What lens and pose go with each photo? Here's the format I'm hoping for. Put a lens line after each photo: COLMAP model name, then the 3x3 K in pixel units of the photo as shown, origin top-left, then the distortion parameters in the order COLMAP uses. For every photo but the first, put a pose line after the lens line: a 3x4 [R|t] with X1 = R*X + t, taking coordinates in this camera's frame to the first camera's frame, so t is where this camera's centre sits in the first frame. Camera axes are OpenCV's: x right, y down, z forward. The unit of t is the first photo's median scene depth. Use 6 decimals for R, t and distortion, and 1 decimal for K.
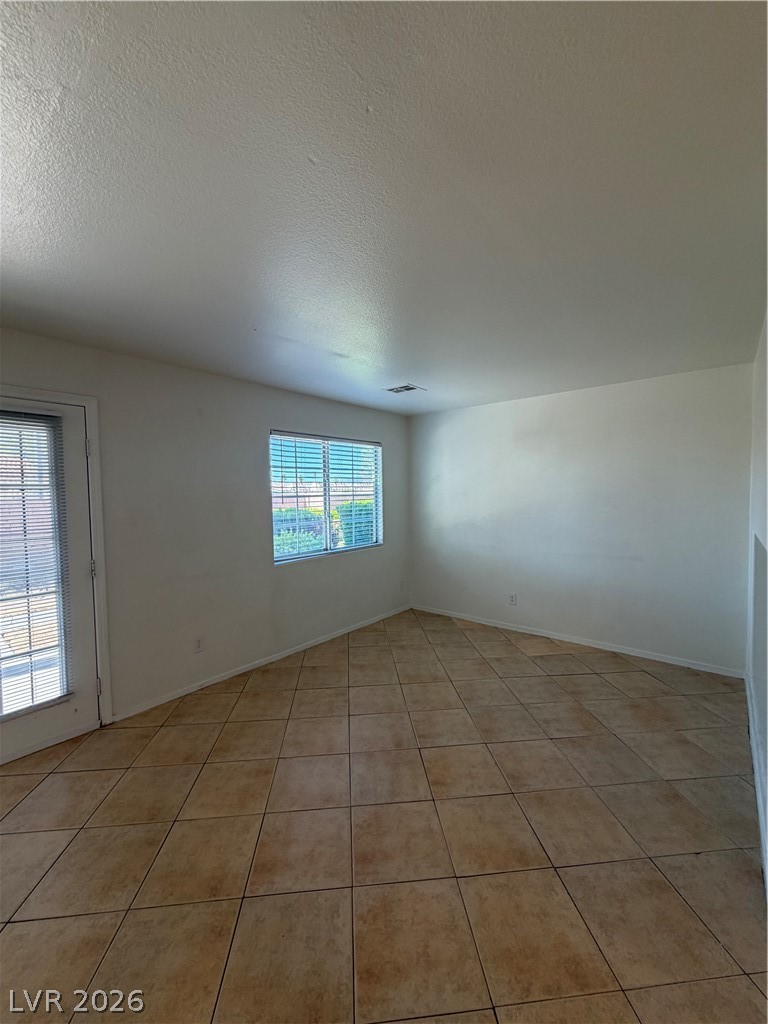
lens RADIAL K [[408.1, 0, 385.5], [0, 408.1, 508.3], [0, 0, 1]] dist [0.001420, -0.000803]
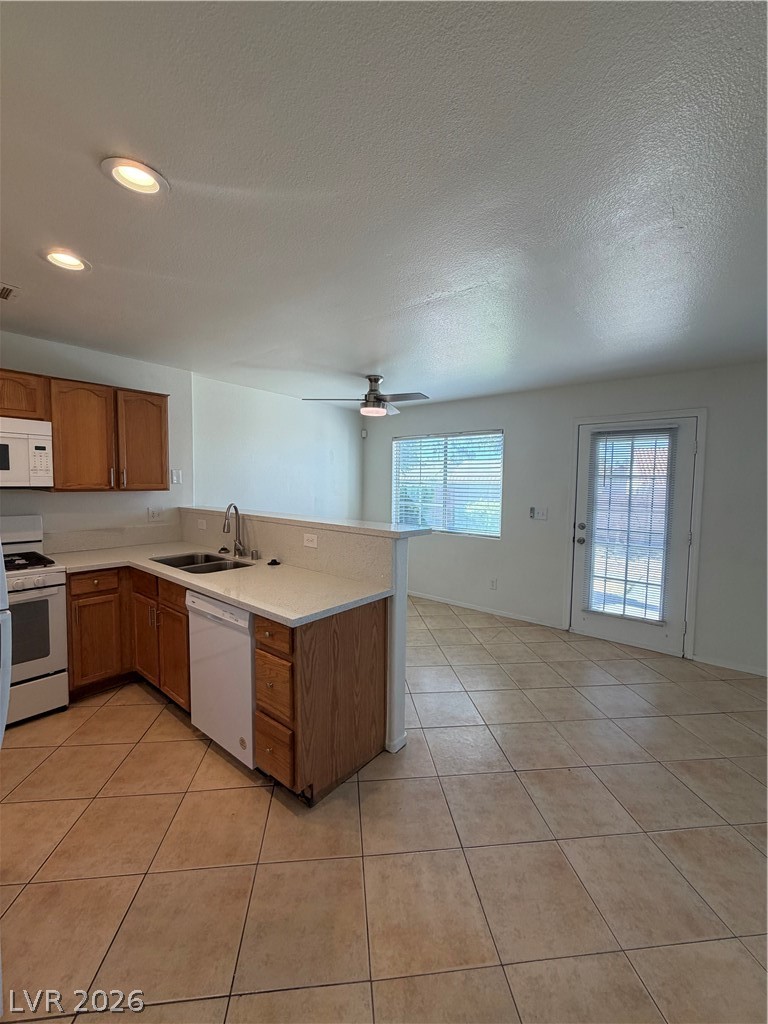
lens RADIAL K [[408.1, 0, 381.3], [0, 408.1, 507.2], [0, 0, 1]] dist [0.001420, -0.000803]
pose [[0.013372, 0.076259, -0.996998, 0.613484], [-0.056416, 0.995557, 0.075392, 0.002291], [0.998318, 0.055238, 0.017615, -0.034748]]
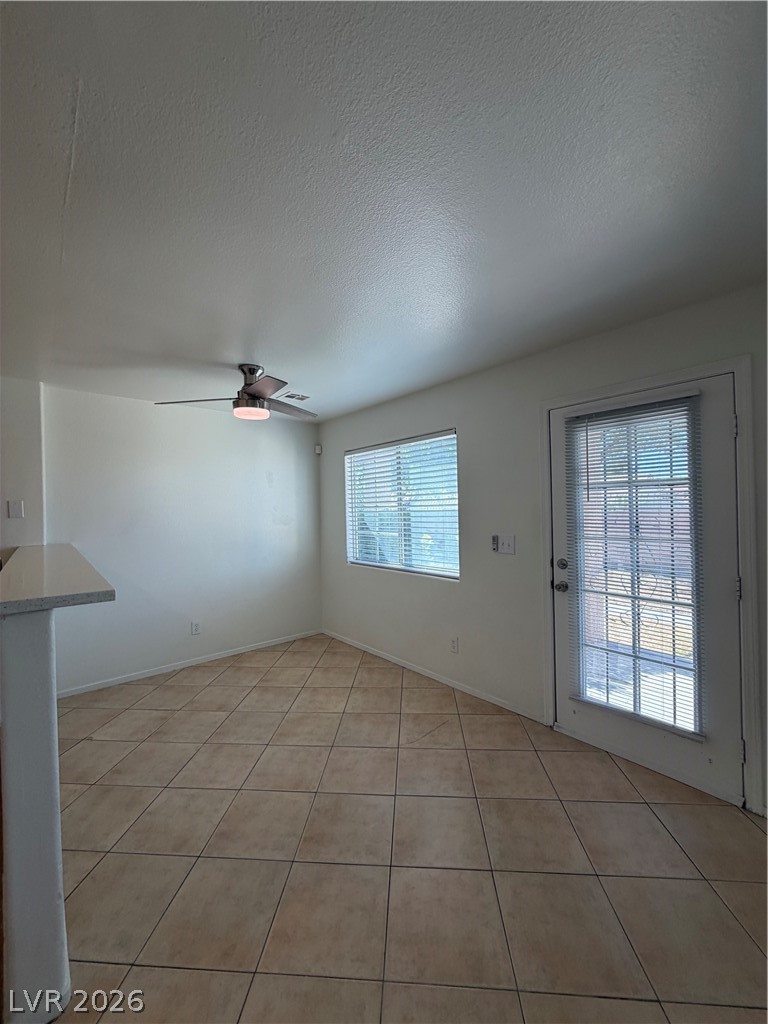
lens RADIAL K [[408.1, 0, 382.6], [0, 408.1, 508.3], [0, 0, 1]] dist [0.001420, -0.000803]
pose [[-0.169665, 0.017299, -0.985350, 0.125300], [-0.017343, 0.999639, 0.020536, -0.000812], [0.985349, 0.020573, -0.169304, 0.506117]]
